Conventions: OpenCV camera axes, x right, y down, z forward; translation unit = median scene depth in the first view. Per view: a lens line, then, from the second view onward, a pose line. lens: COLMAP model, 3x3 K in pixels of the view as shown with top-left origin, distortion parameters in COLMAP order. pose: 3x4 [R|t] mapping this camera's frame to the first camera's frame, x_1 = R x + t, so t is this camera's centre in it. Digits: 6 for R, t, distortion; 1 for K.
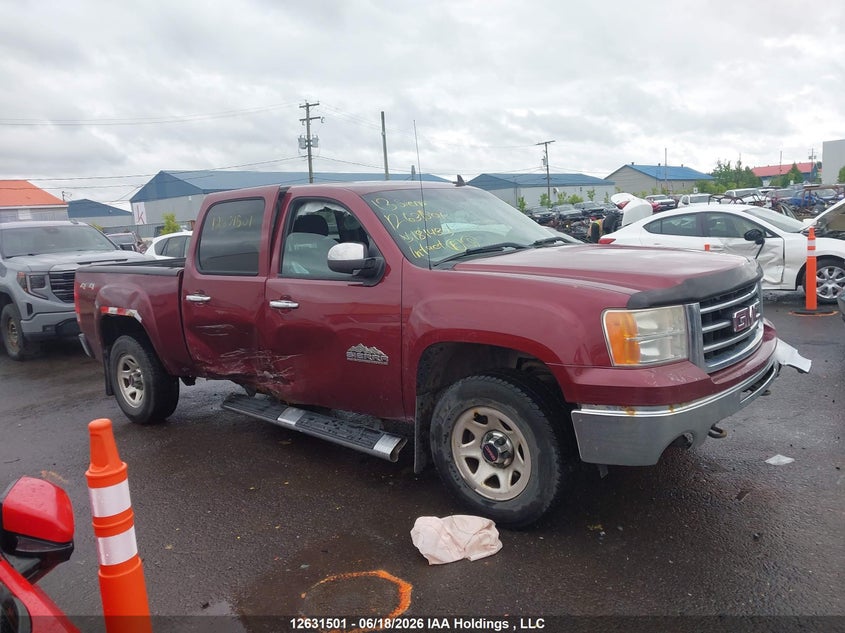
lens RADIAL K [[662.4, 0, 423.3], [0, 662.4, 309.9], [0, 0, 1]] dist [0.066182, -0.077106]
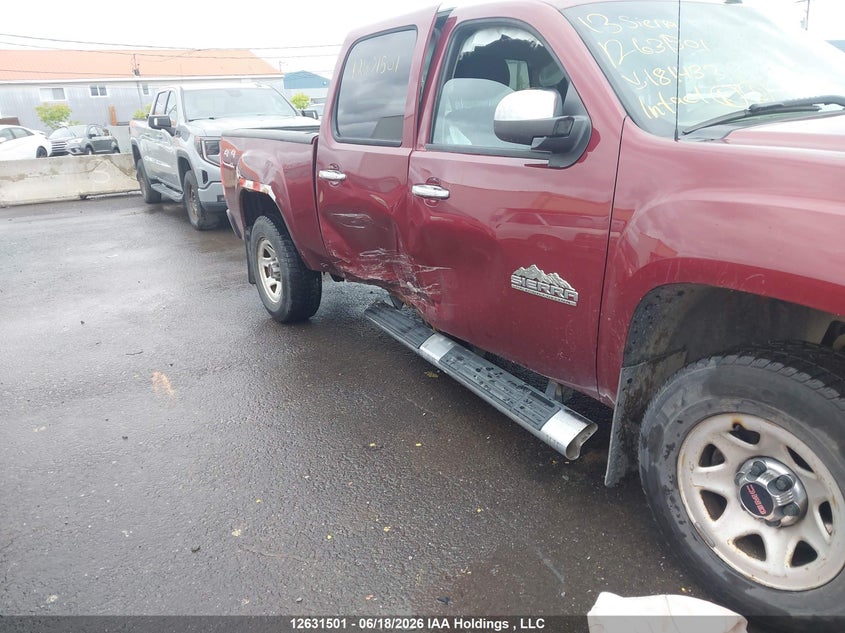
lens RADIAL K [[651.4, 0, 435.0], [0, 651.4, 324.5], [0, 0, 1]] dist [0.106007, -0.167318]
pose [[0.959967, 0.108843, -0.258103, -0.019795], [-0.056095, 0.977454, 0.203561, -0.012049], [0.274440, -0.180934, 0.944429, 0.368943]]
